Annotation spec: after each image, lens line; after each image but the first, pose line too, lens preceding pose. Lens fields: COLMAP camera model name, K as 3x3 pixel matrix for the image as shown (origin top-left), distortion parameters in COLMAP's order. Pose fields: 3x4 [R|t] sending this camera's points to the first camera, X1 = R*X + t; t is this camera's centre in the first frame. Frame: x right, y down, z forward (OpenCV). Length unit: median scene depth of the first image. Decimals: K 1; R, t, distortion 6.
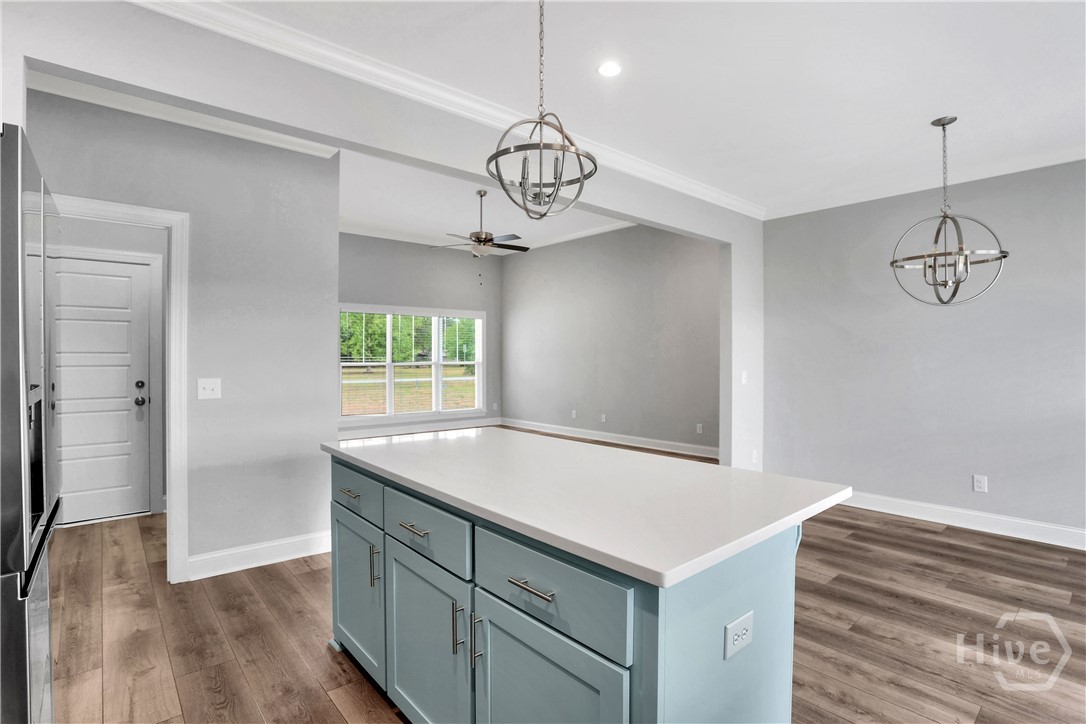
lens RADIAL K [[531.8, 0, 540.0], [0, 531.8, 365.2], [0, 0, 1]] dist [-0.074245, 0.029420]
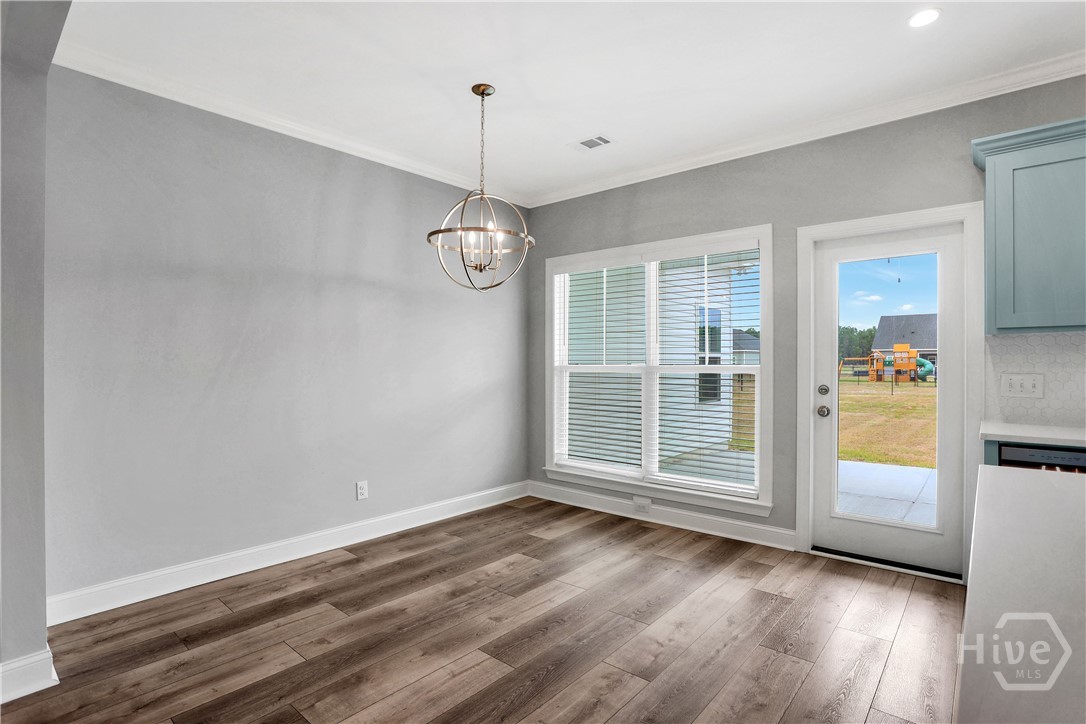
lens RADIAL K [[531.8, 0, 540.0], [0, 531.8, 365.2], [0, 0, 1]] dist [-0.074245, 0.029420]
pose [[-0.159401, -0.003872, 0.987206, -0.138921], [0.005965, 0.999970, 0.004885, 0.007528], [-0.987196, 0.006667, -0.159373, 0.999378]]
